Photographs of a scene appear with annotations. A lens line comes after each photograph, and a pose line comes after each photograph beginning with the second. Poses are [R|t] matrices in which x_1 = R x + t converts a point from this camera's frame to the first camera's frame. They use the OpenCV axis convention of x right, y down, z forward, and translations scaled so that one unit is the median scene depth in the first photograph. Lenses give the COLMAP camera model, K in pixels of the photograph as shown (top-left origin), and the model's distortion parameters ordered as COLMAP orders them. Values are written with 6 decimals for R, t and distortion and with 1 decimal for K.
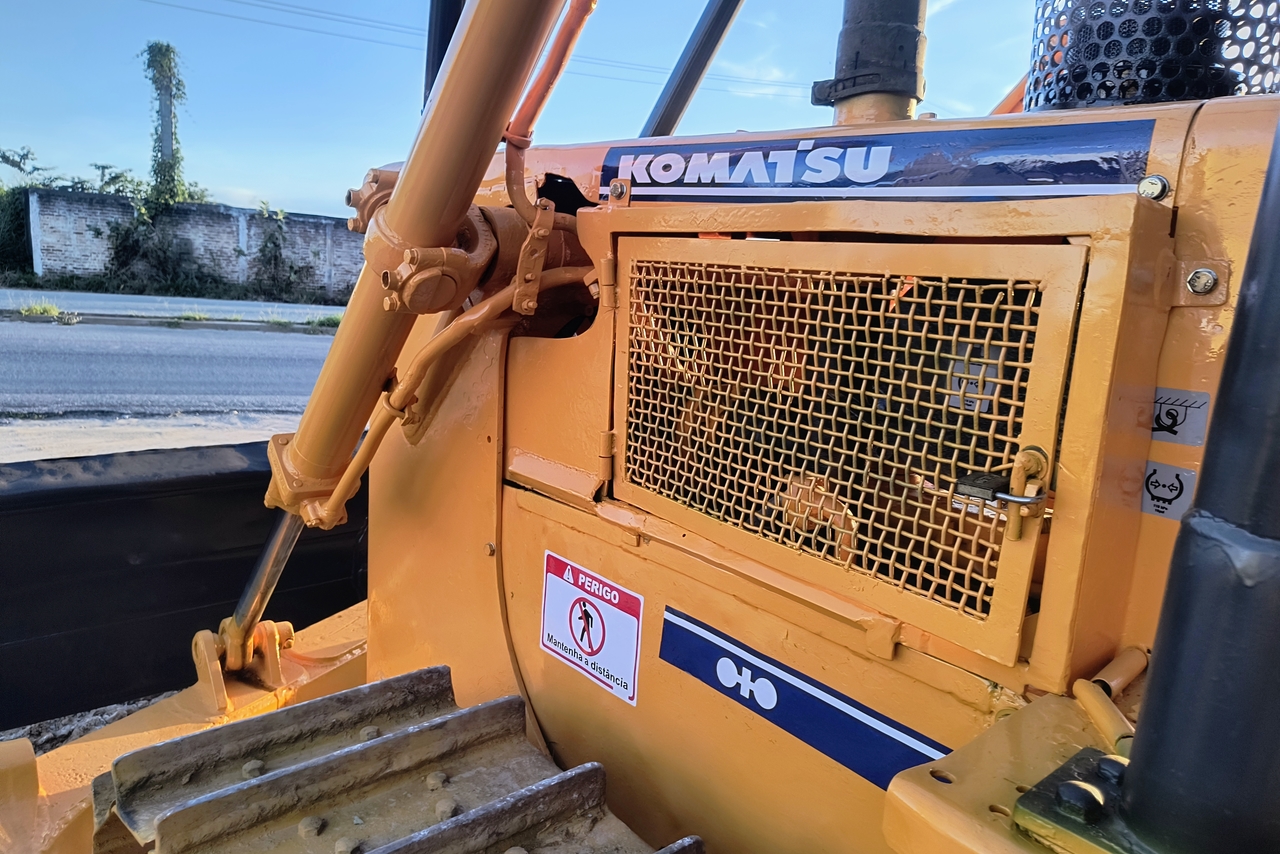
lens RADIAL K [[909.4, 0, 616.7], [0, 909.4, 420.5], [0, 0, 1]] dist [0.019106, 0.002452]
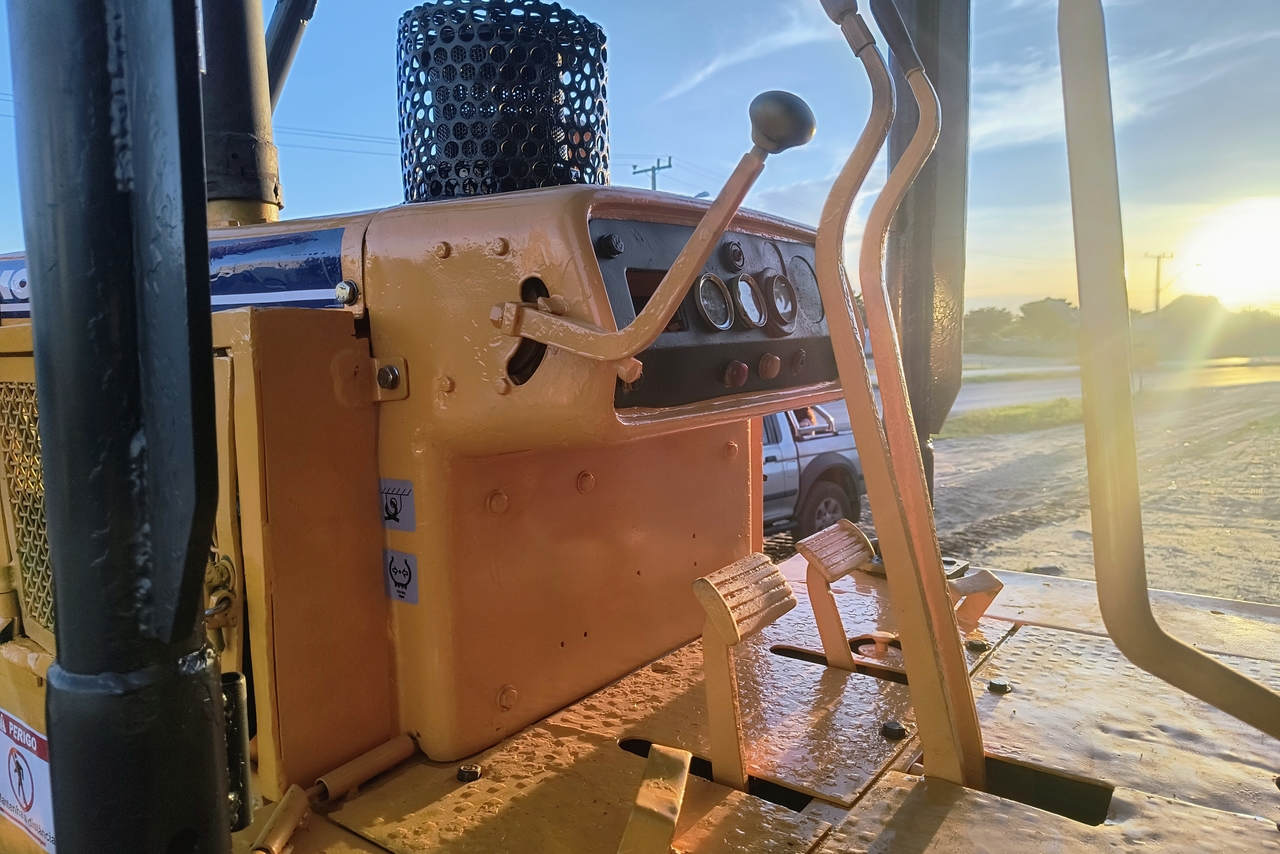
lens RADIAL K [[909.4, 0, 635.9], [0, 909.4, 420.6], [0, 0, 1]] dist [0.019106, 0.002452]
pose [[0.973143, -0.103634, 0.205552, 0.493030], [0.117067, 0.991640, -0.054271, -0.008379], [-0.198209, 0.076876, 0.977140, -0.056330]]
